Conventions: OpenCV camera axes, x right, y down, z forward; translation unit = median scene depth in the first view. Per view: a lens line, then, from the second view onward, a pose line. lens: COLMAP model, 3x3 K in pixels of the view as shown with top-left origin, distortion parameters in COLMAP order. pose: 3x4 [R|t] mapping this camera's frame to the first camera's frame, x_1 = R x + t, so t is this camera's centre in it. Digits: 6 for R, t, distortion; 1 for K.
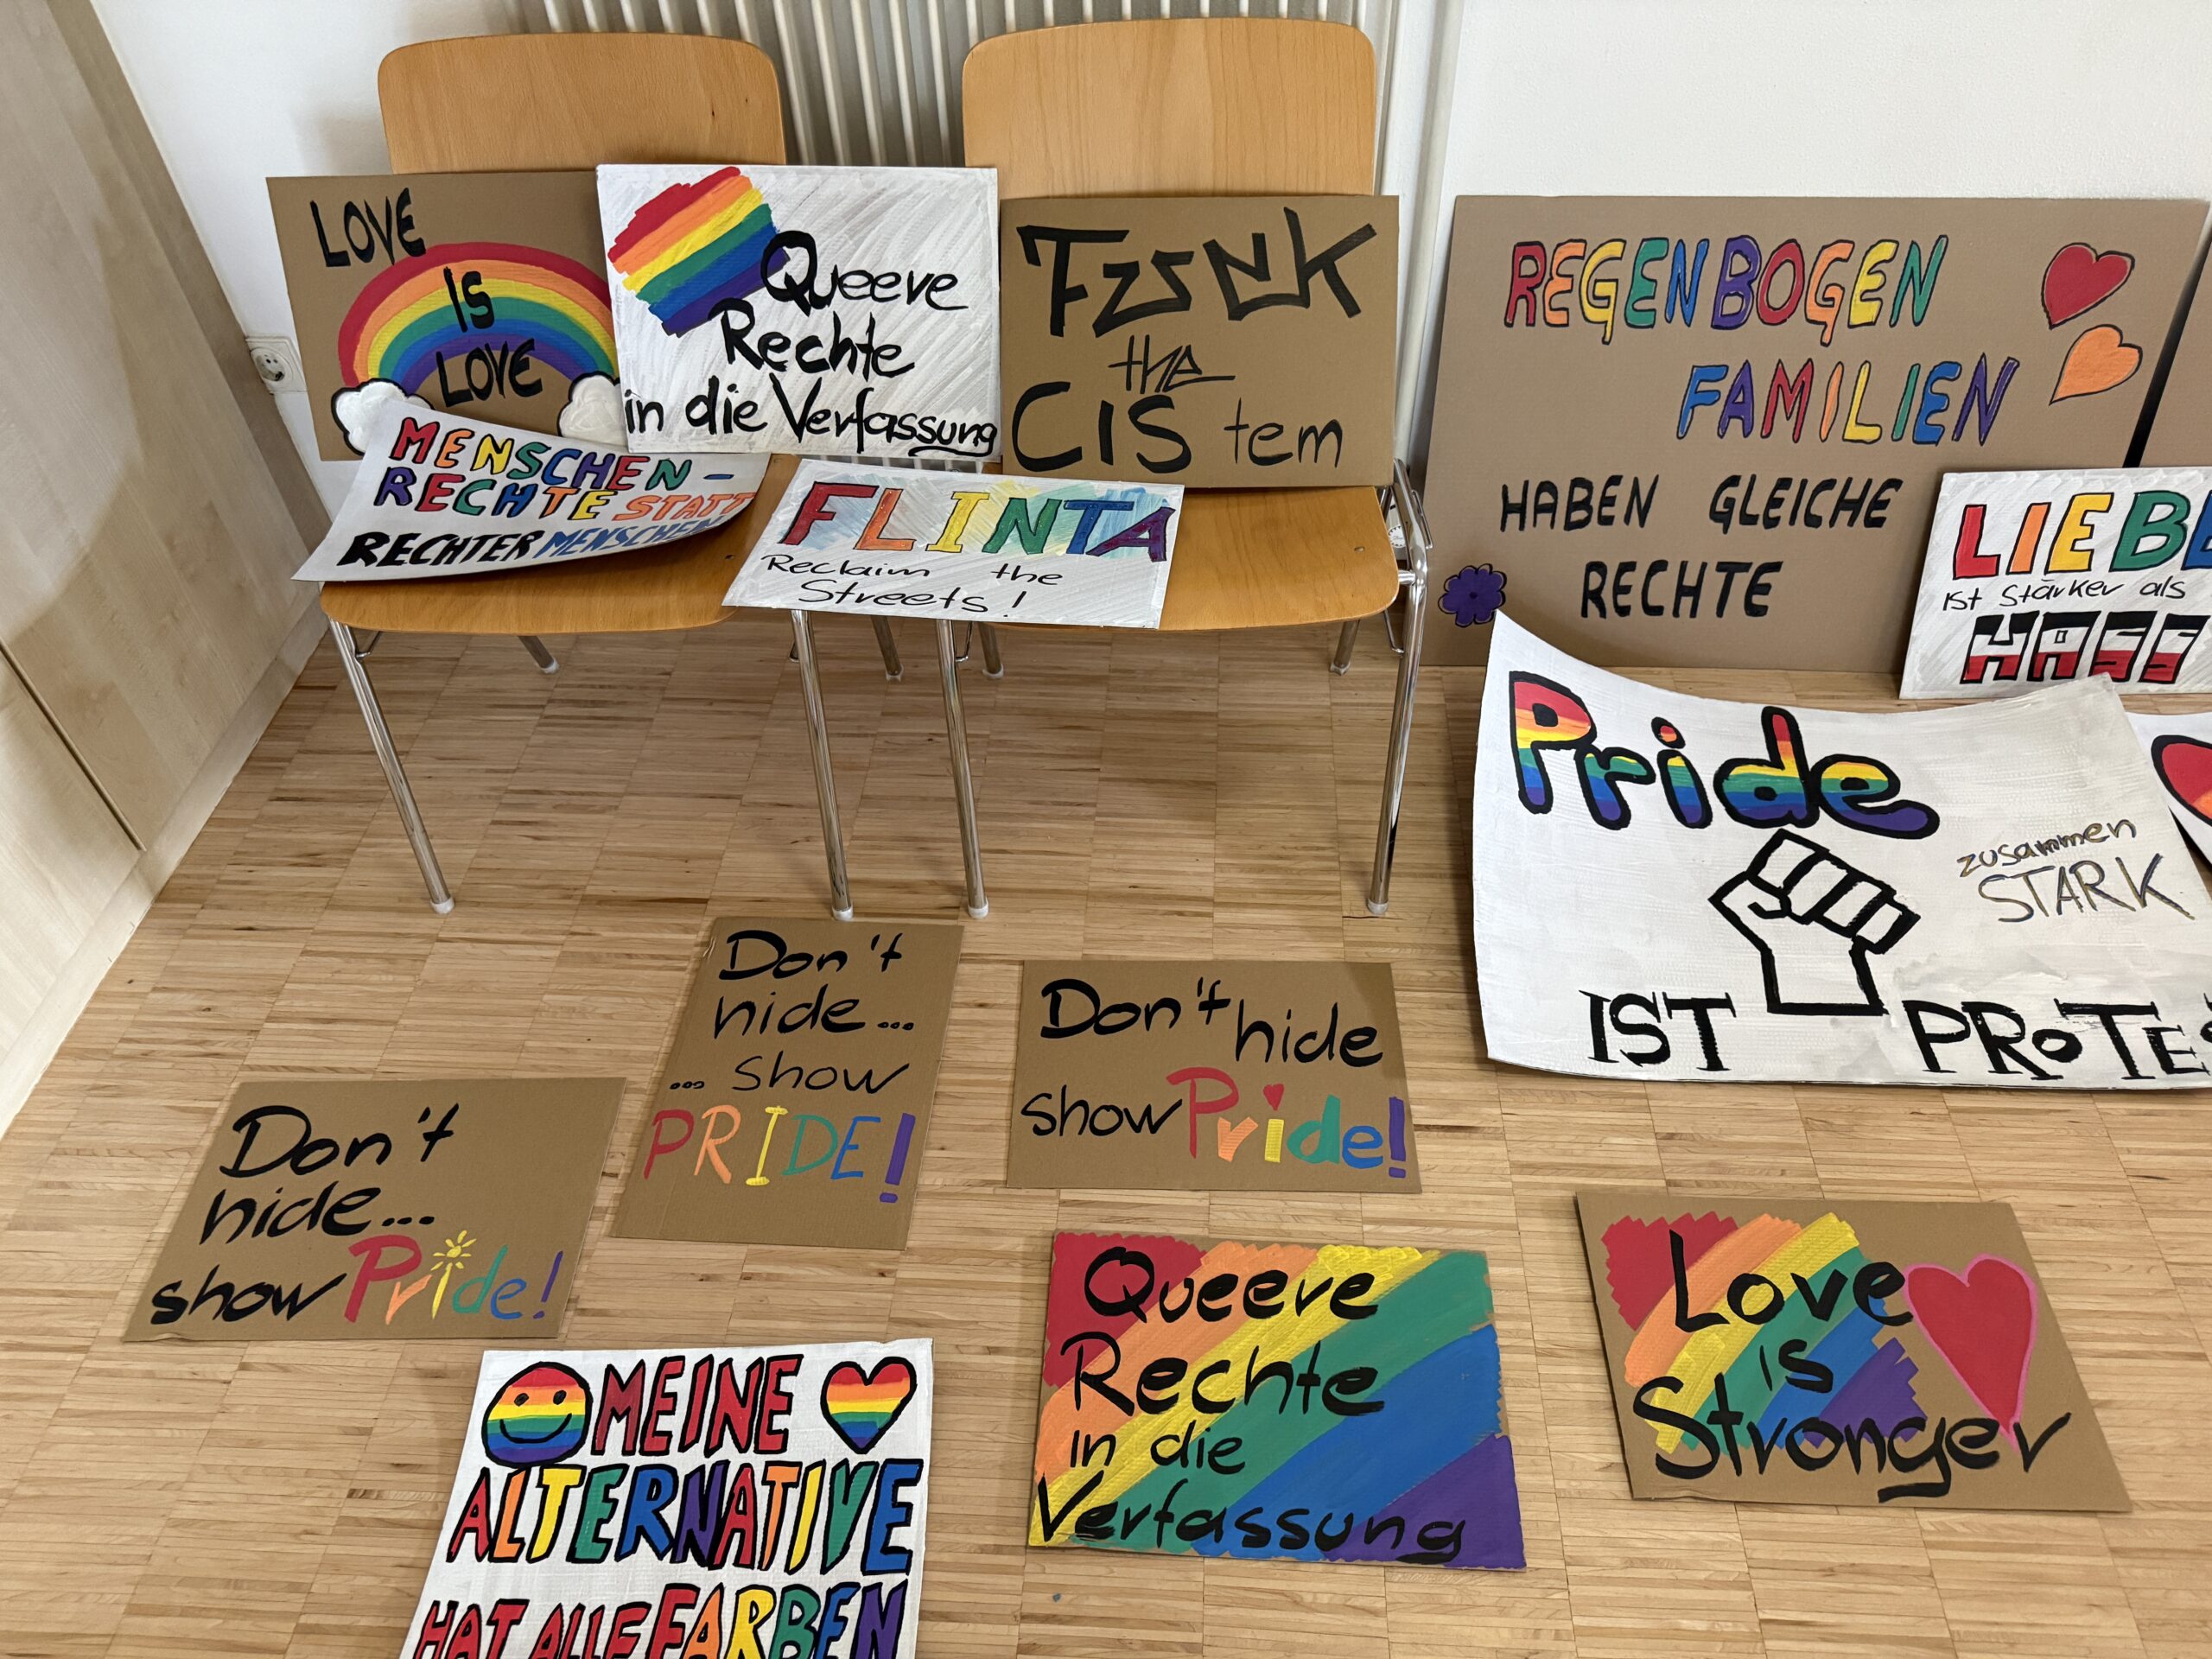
lens RADIAL K [[1631.6, 0, 1086.2], [0, 1631.6, 820.4], [0, 0, 1]] dist [-0.001562, -0.002431]
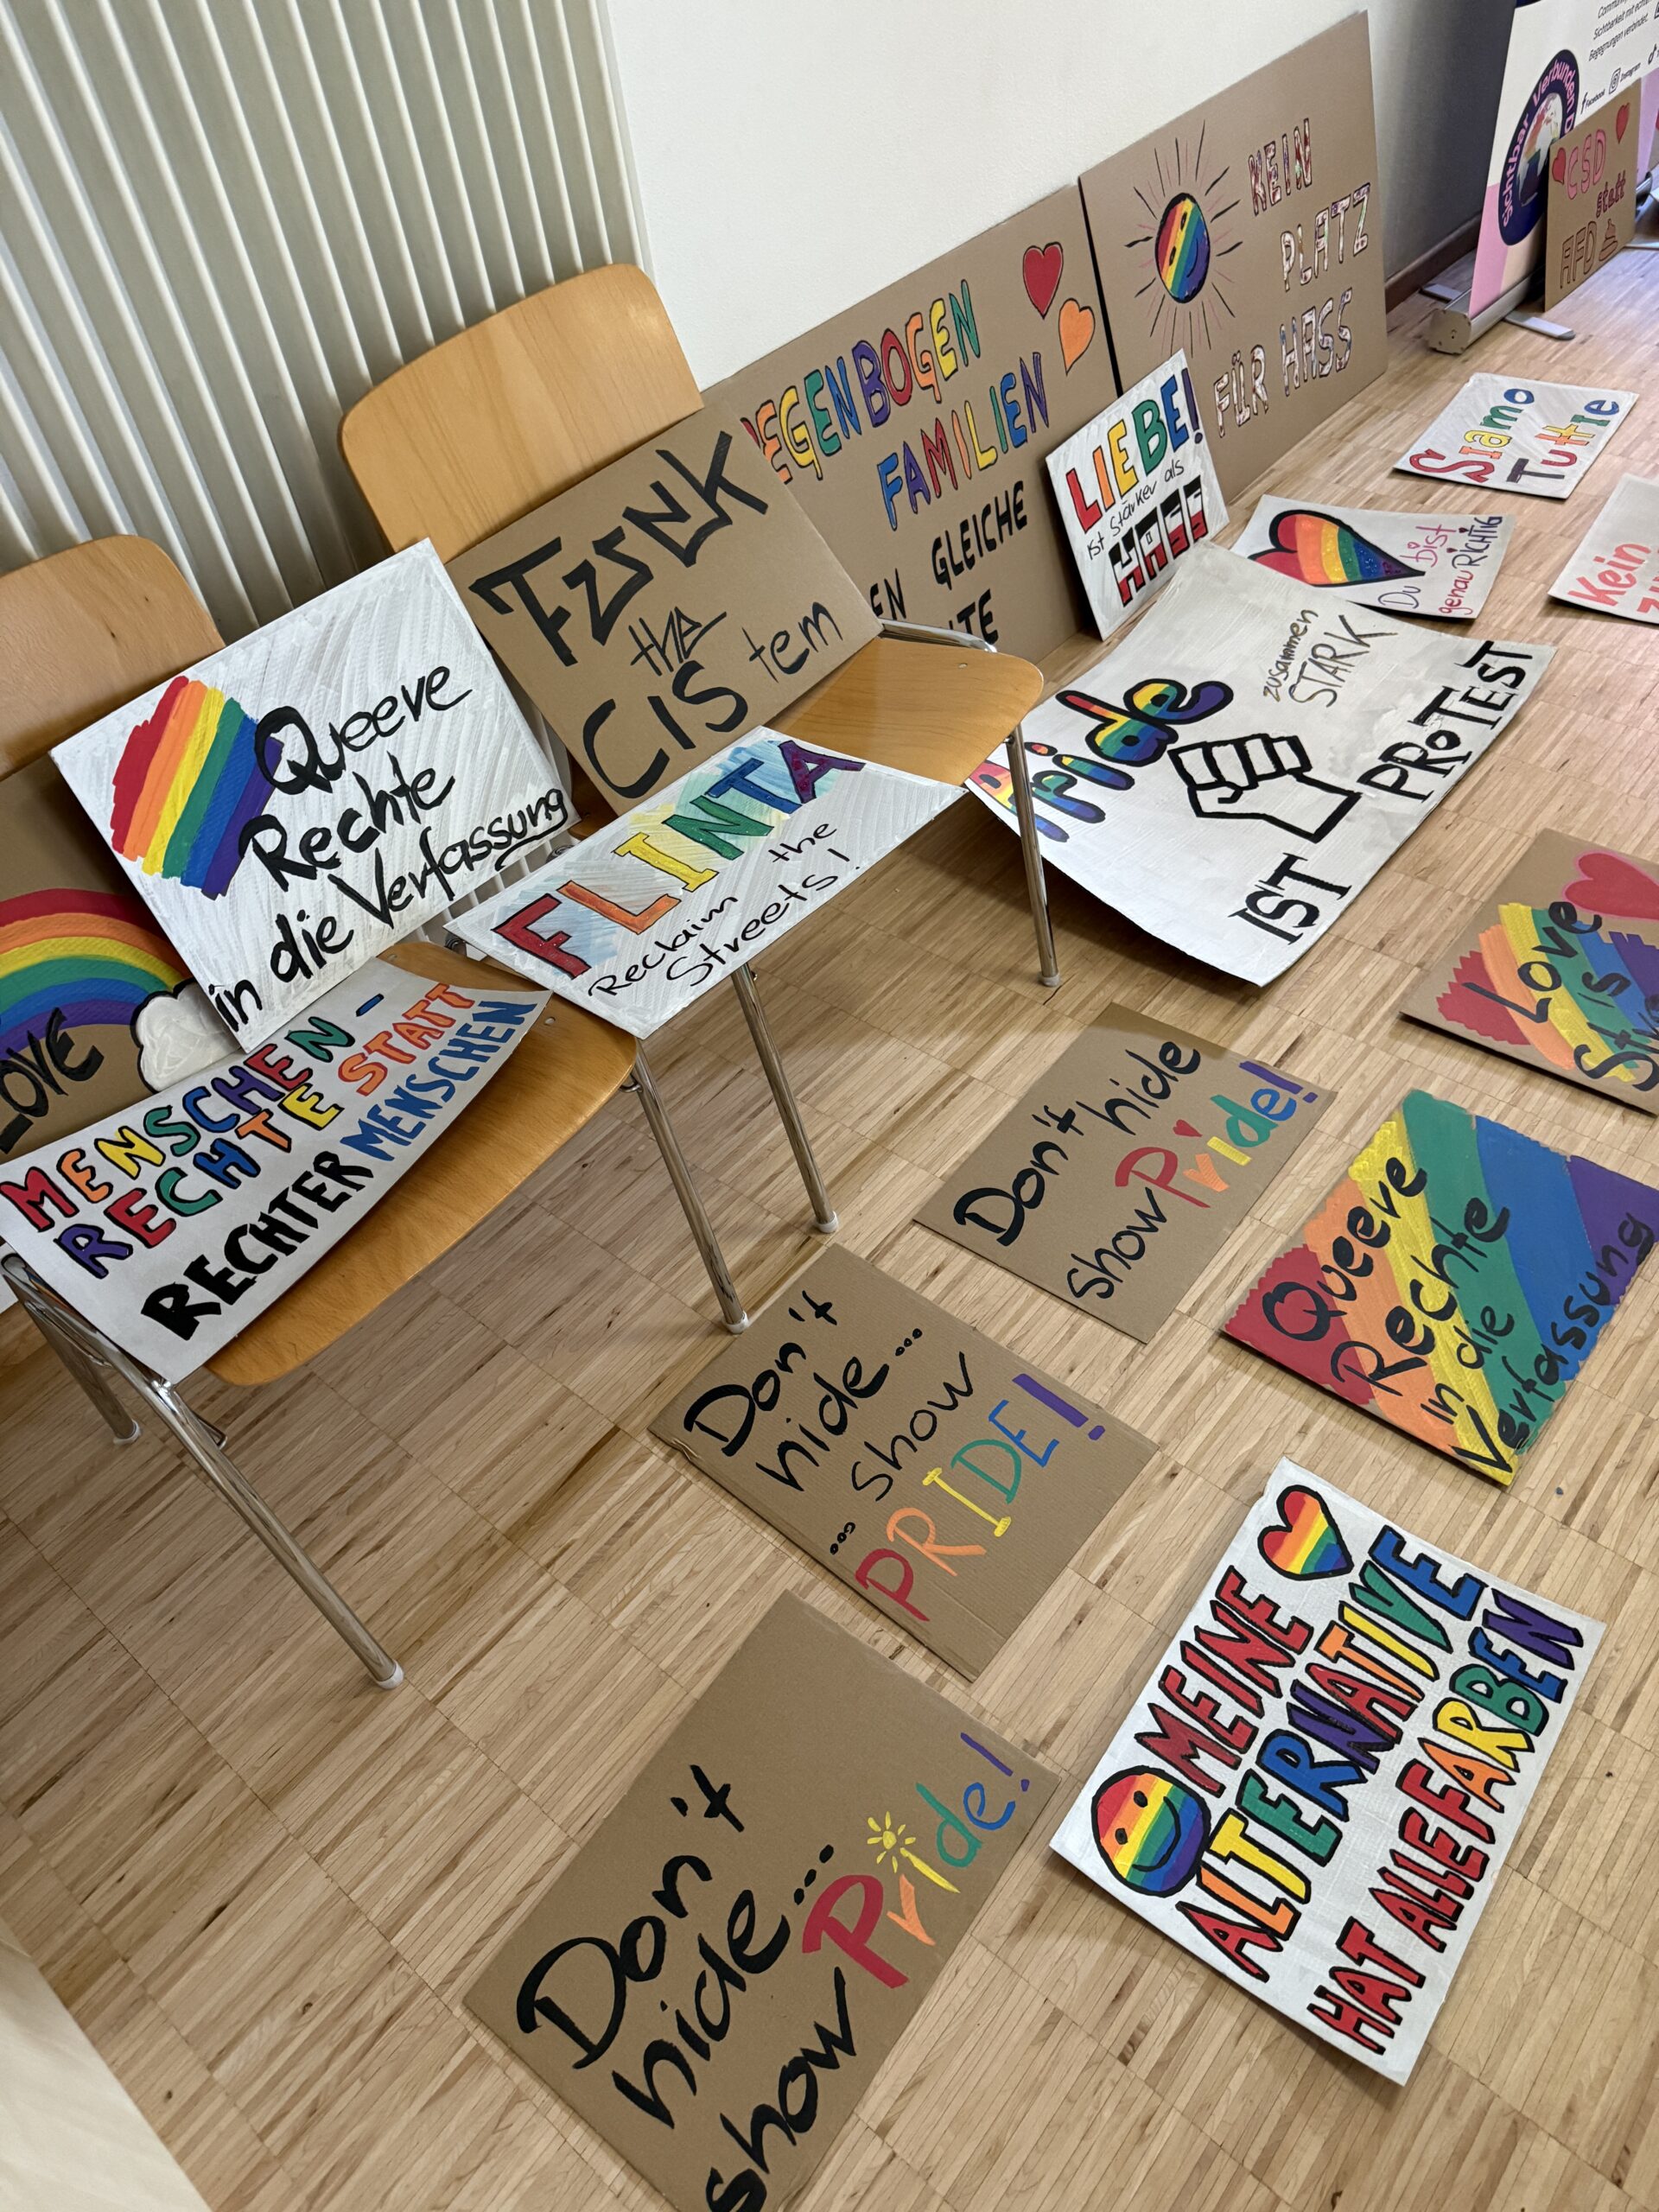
lens RADIAL K [[1631.6, 0, 829.5], [0, 1631.6, 1106.0], [0, 0, 1]] dist [-0.001562, -0.002431]
pose [[0.594165, -0.605045, 0.529990, -0.577732], [0.633945, 0.757805, 0.154415, -0.156684], [-0.495057, 0.244237, 0.833827, 0.211509]]
